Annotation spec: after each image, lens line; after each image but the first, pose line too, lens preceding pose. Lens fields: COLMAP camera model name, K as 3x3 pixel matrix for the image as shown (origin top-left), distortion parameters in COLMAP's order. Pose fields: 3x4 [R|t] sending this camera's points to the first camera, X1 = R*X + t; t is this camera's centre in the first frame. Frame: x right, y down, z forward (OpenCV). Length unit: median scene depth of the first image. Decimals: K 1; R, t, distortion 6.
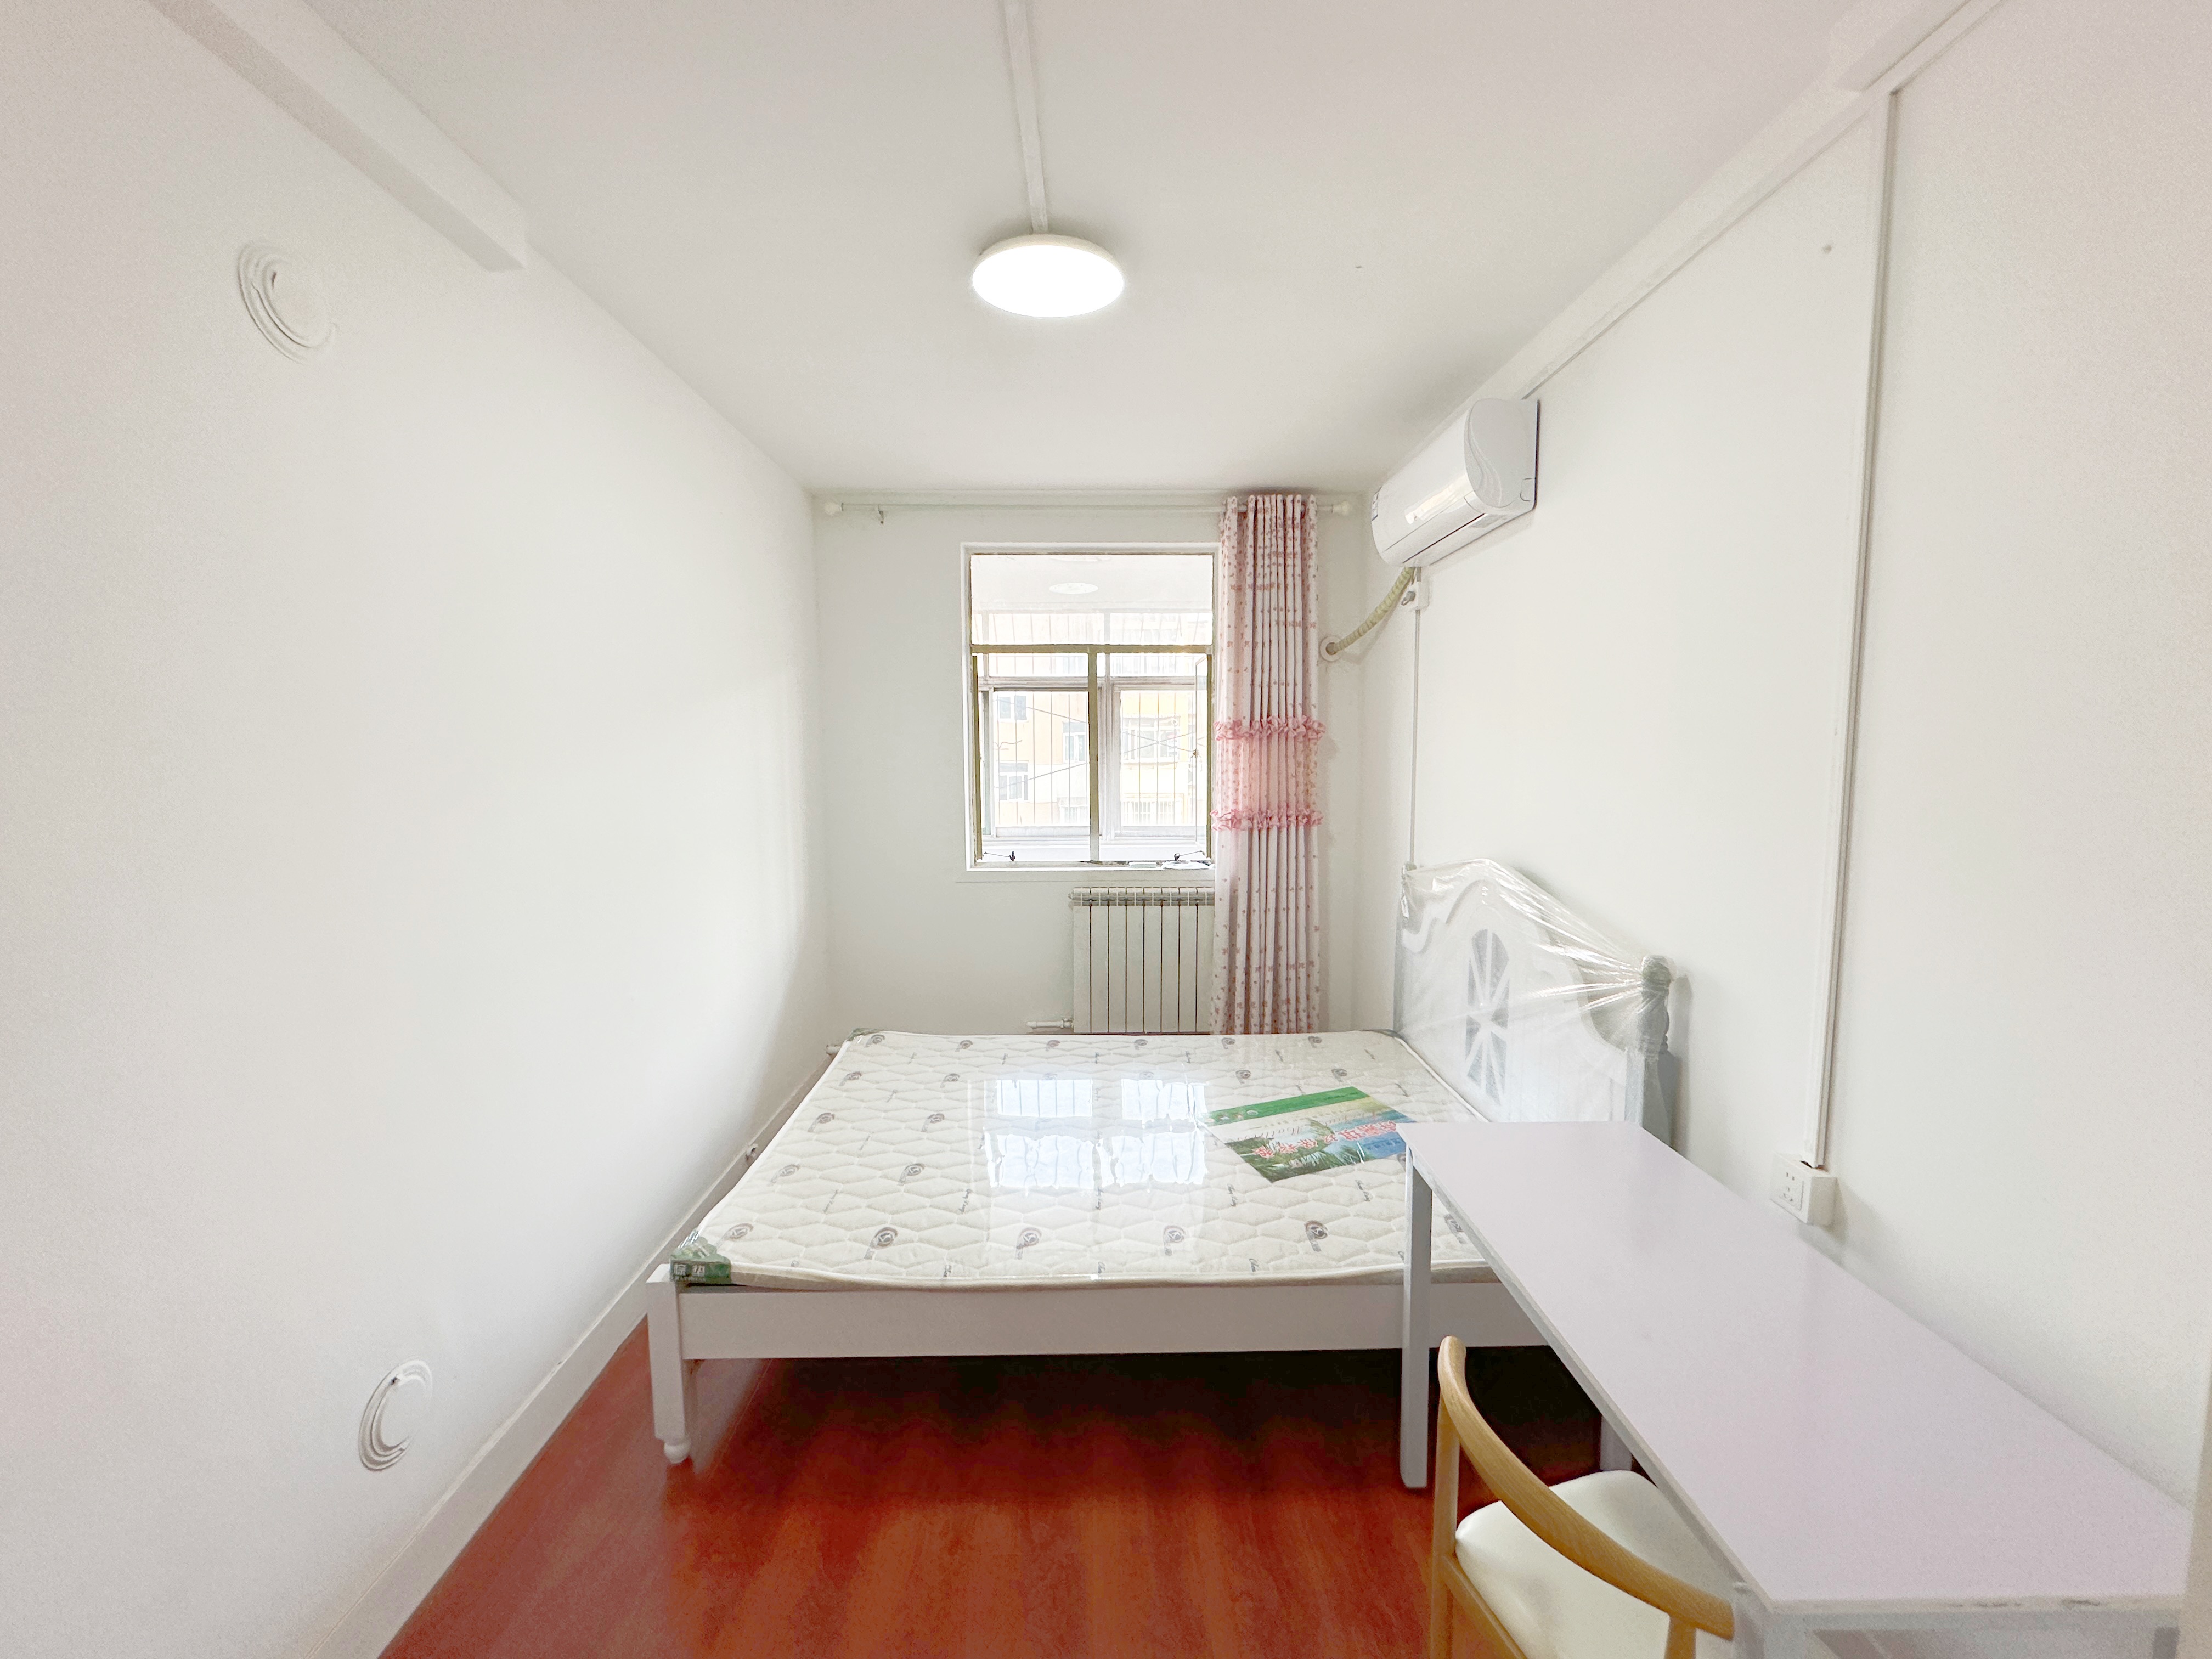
lens RADIAL K [[893.6, 0, 1106.0], [0, 893.6, 829.5], [0, 0, 1]] dist [0.000240, -0.000059]
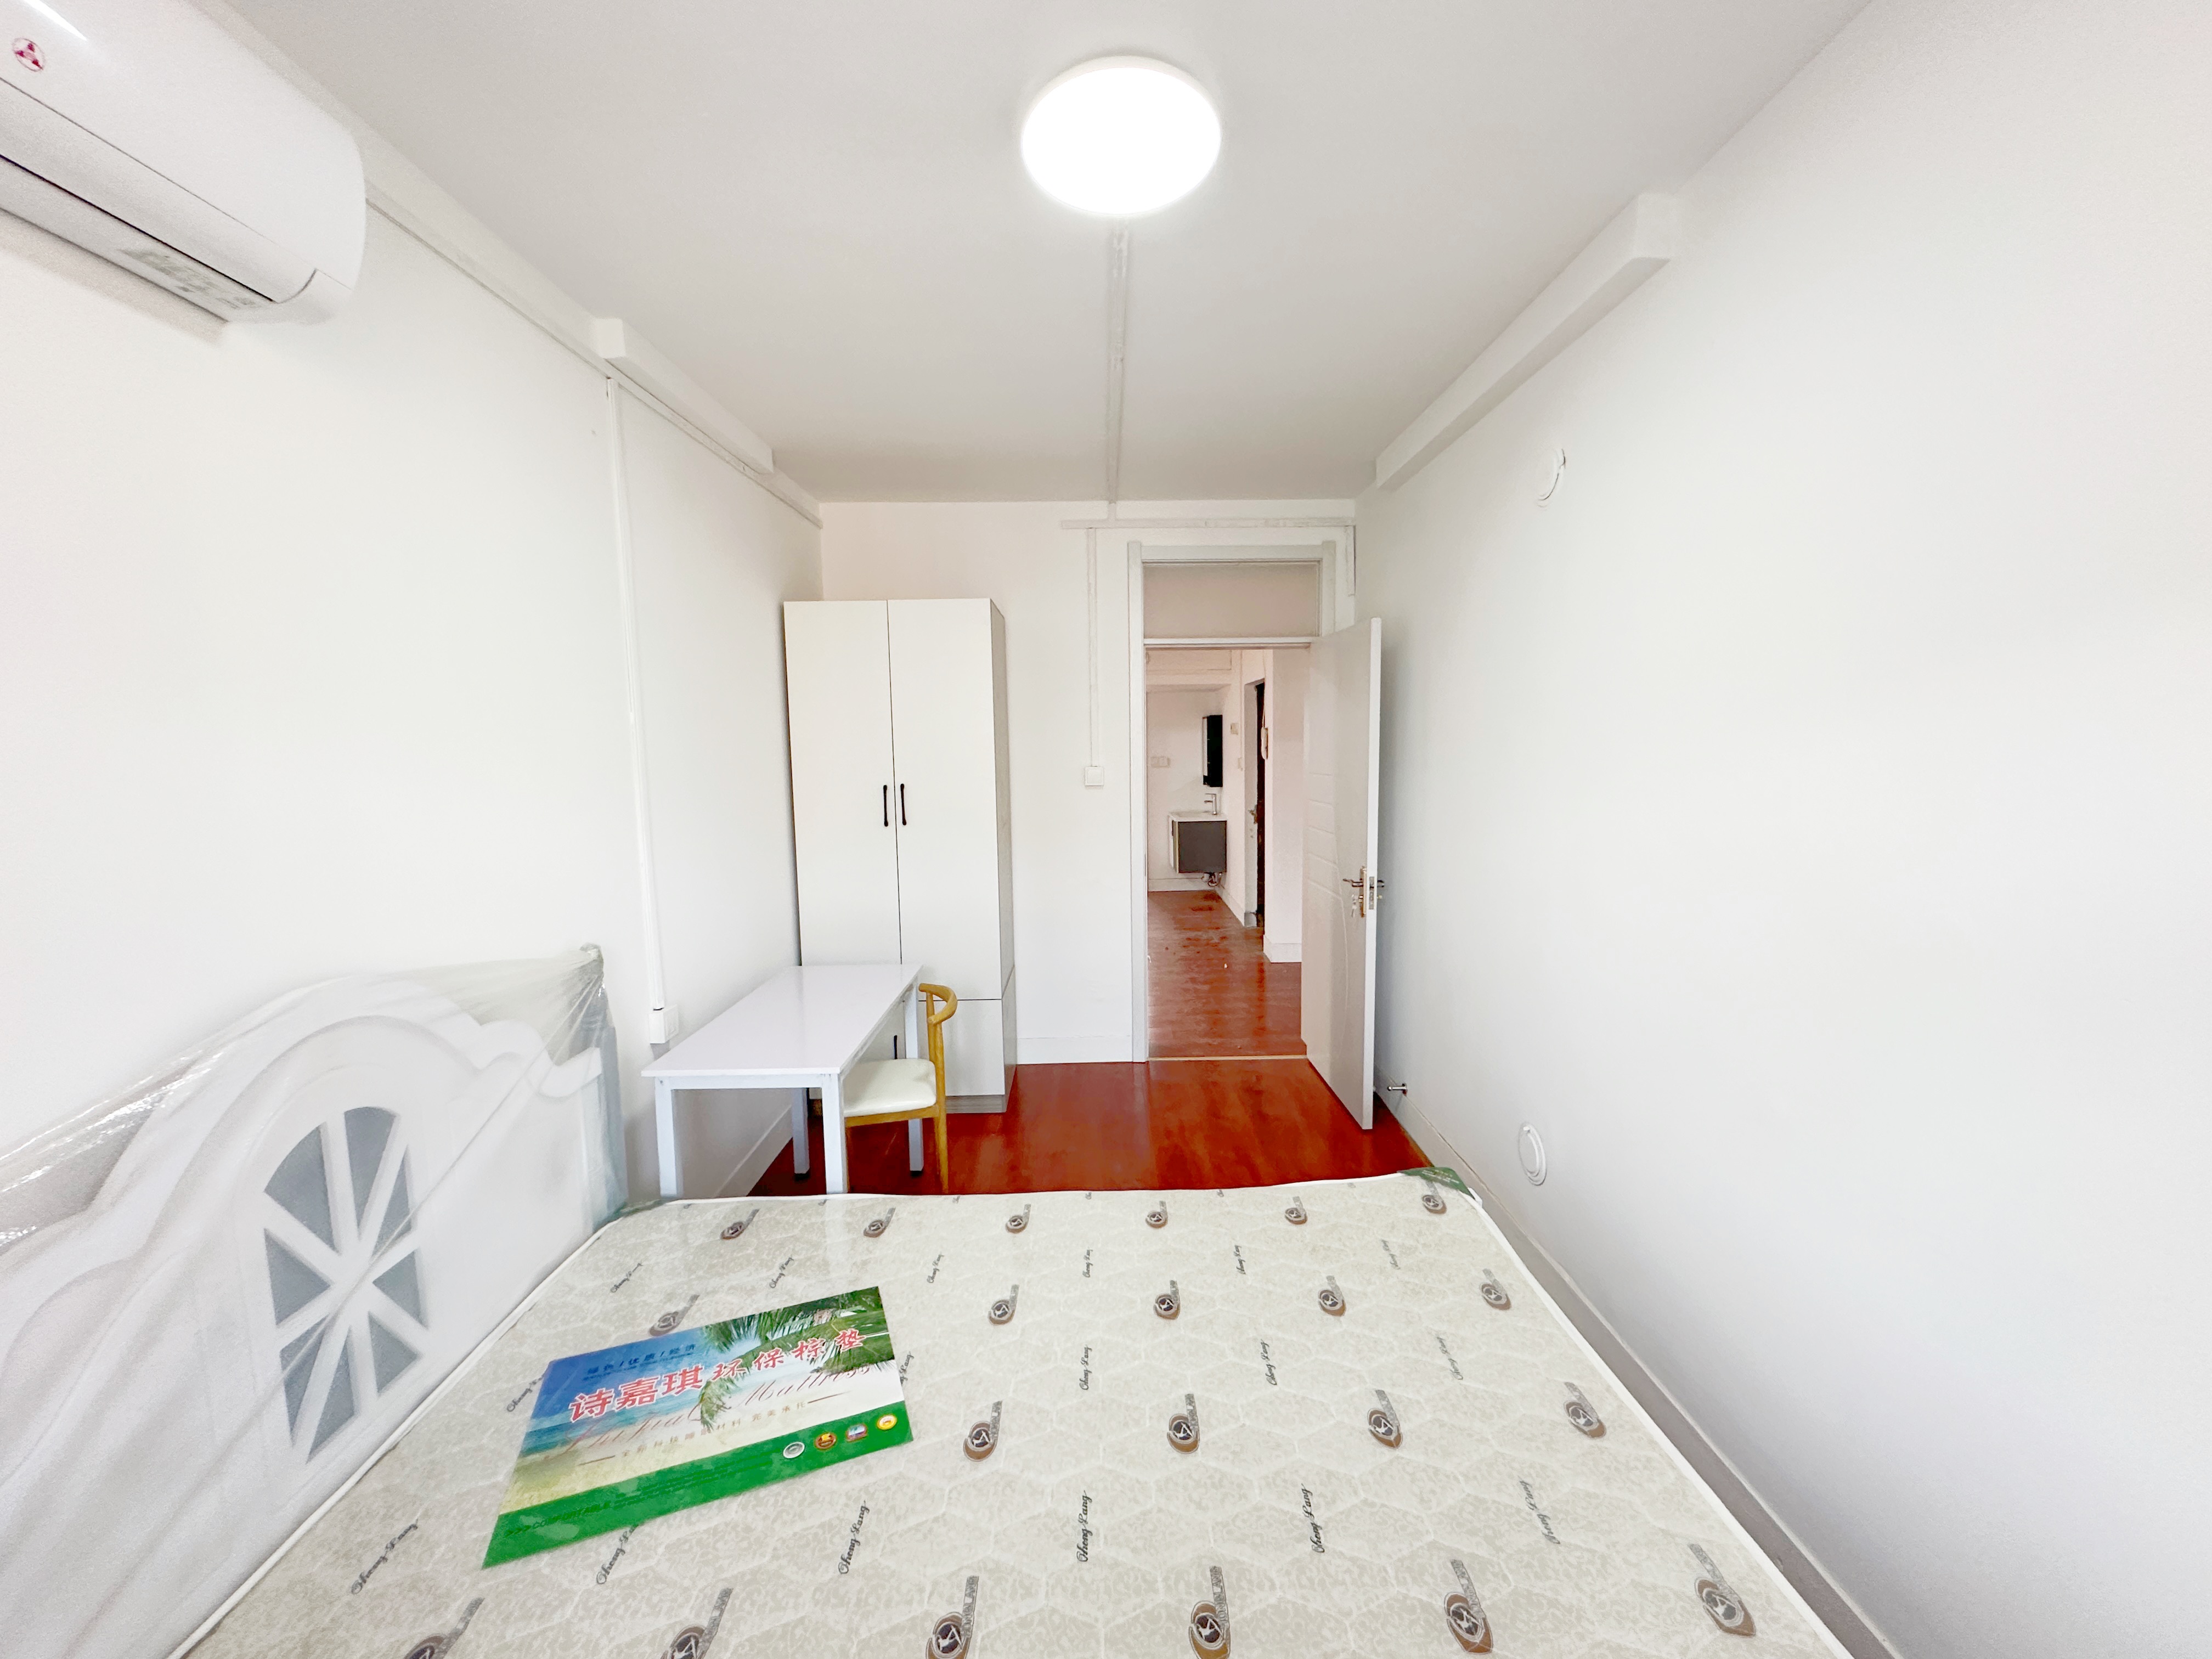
lens RADIAL K [[893.6, 0, 1106.0], [0, 893.6, 829.5], [0, 0, 1]] dist [0.000240, -0.000059]
pose [[-0.999682, 0.024606, 0.005511, -0.035531], [0.025208, 0.980600, 0.194393, -0.154557], [-0.000621, 0.194470, -0.980908, 1.575438]]
